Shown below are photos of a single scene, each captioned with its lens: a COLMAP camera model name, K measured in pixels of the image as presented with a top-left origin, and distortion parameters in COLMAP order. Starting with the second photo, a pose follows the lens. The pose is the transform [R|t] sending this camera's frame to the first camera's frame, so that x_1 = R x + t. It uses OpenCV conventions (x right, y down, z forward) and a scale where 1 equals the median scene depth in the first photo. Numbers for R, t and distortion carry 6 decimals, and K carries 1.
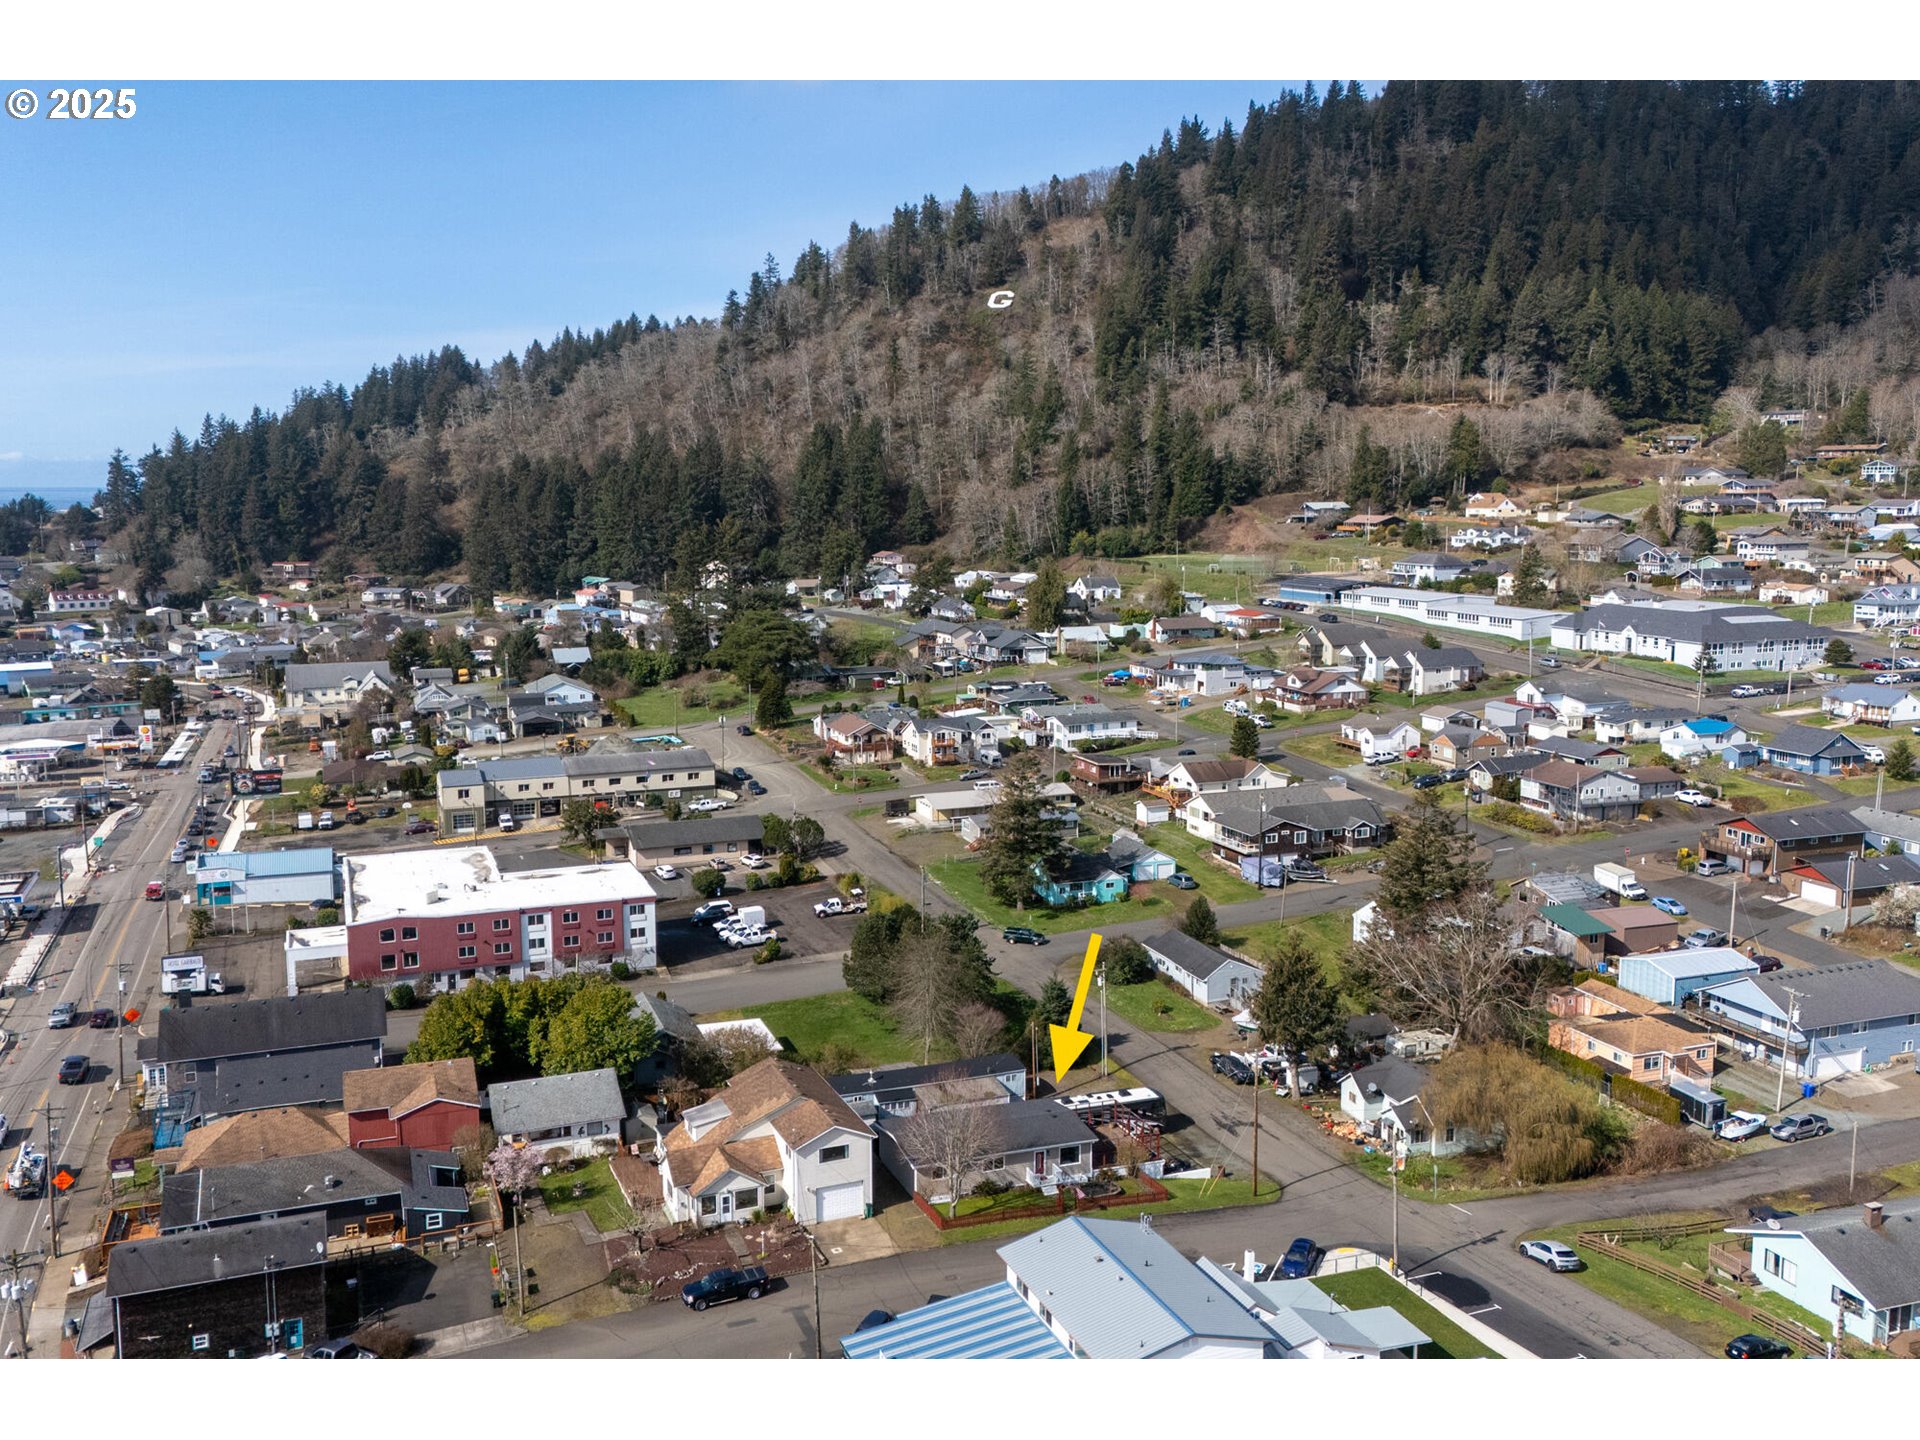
lens RADIAL K [[1747.6, 0, 962.6], [0, 1747.6, 729.9], [0, 0, 1]] dist [0.049903, 0.001383]
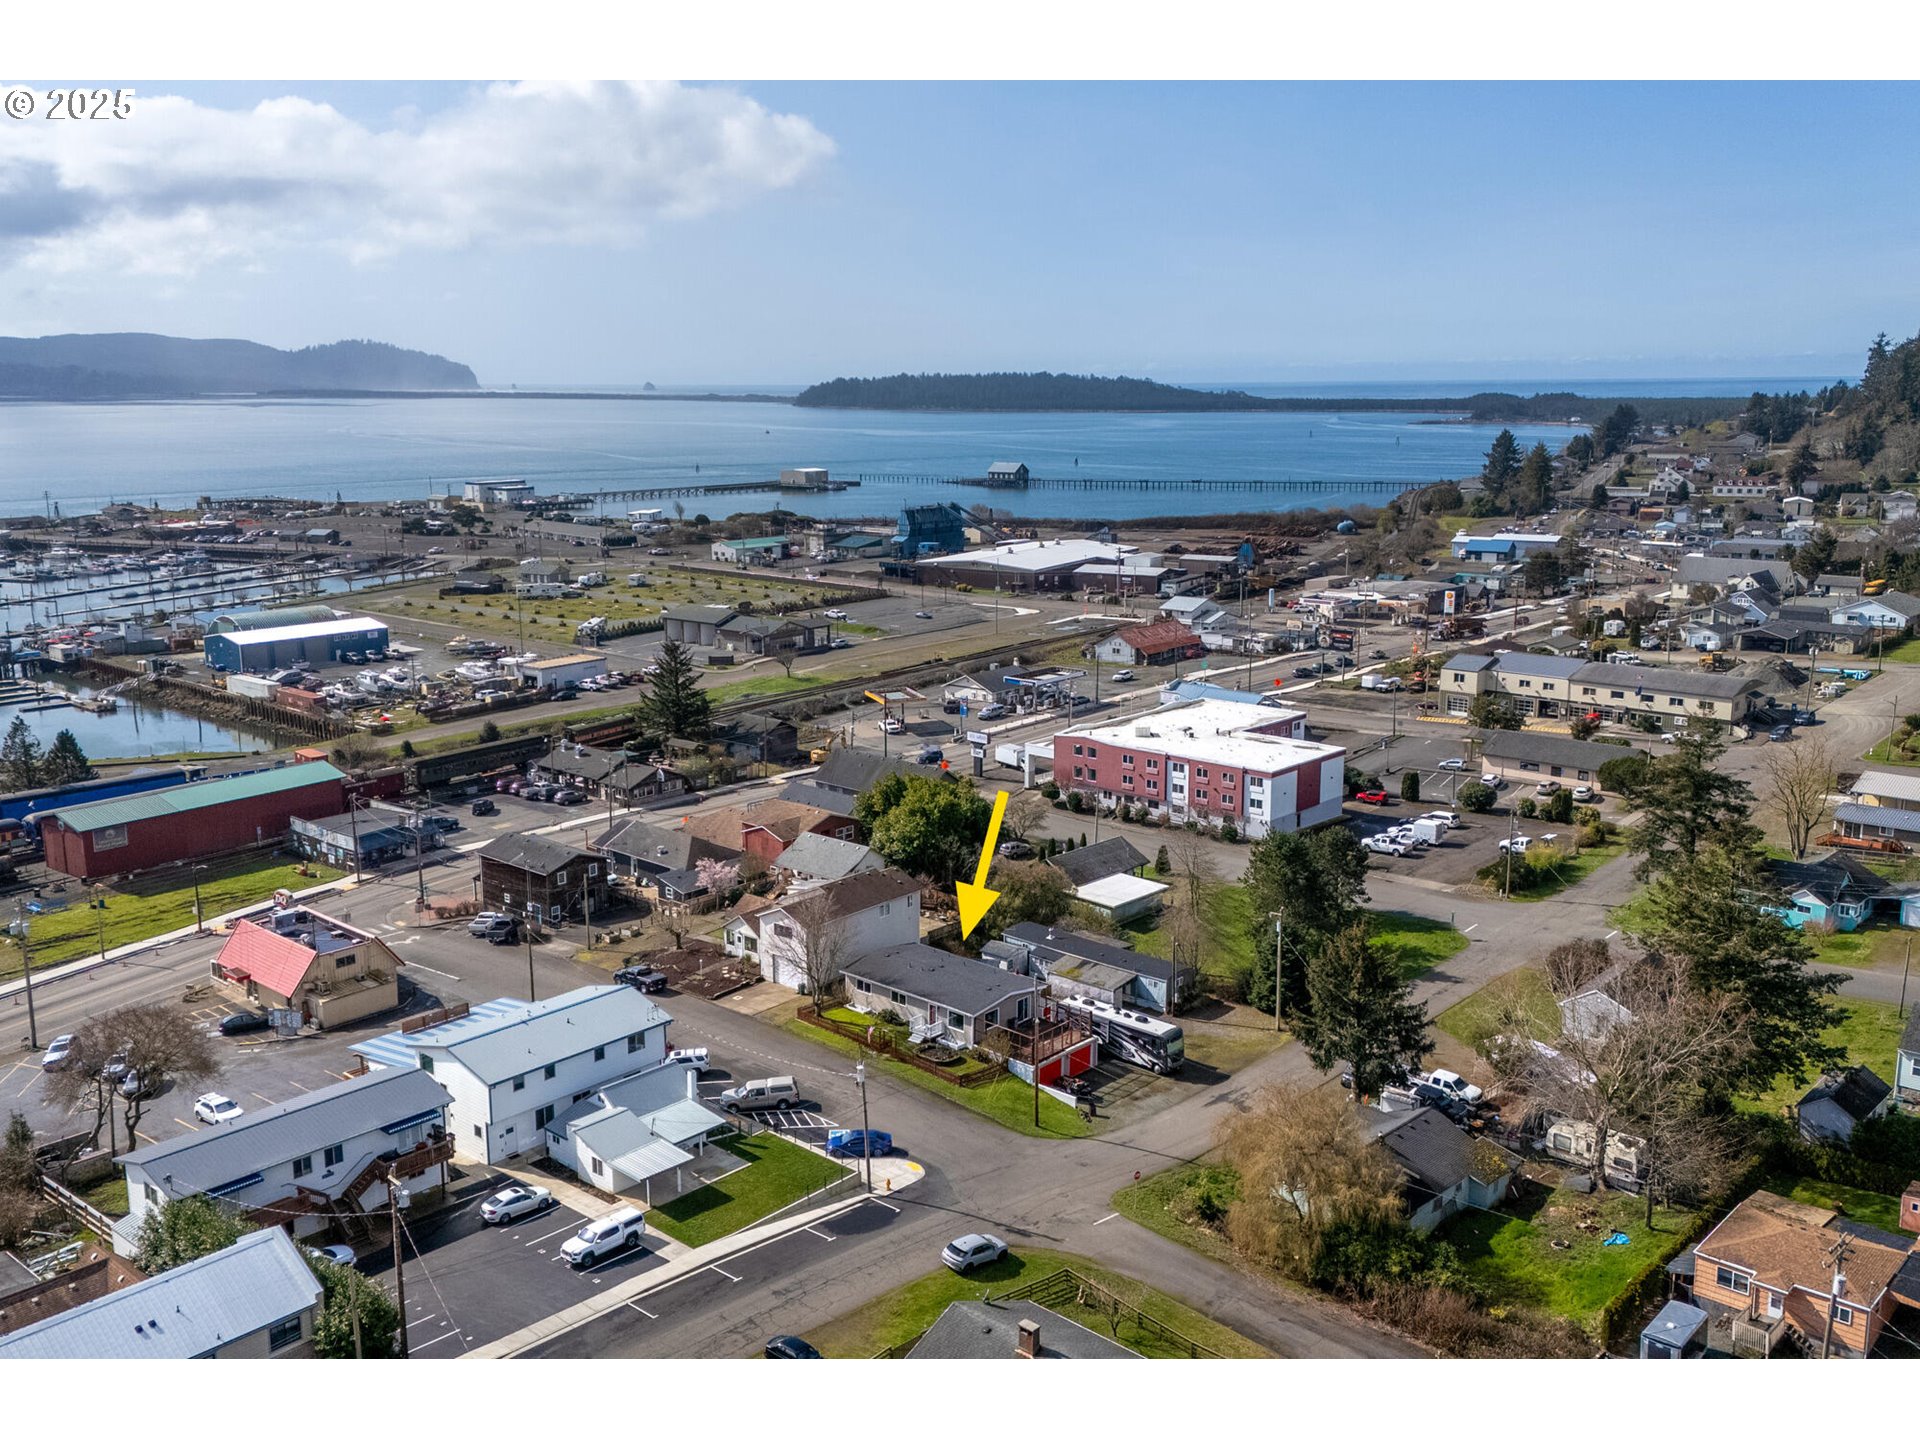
lens RADIAL K [[1747.6, 0, 952.4], [0, 1747.6, 728.2], [0, 0, 1]] dist [0.049903, 0.001383]
pose [[0.448817, 0.184191, -0.874435, 0.480586], [-0.130357, 0.981555, 0.139846, -0.039452], [0.884064, 0.051224, 0.464549, 0.249583]]
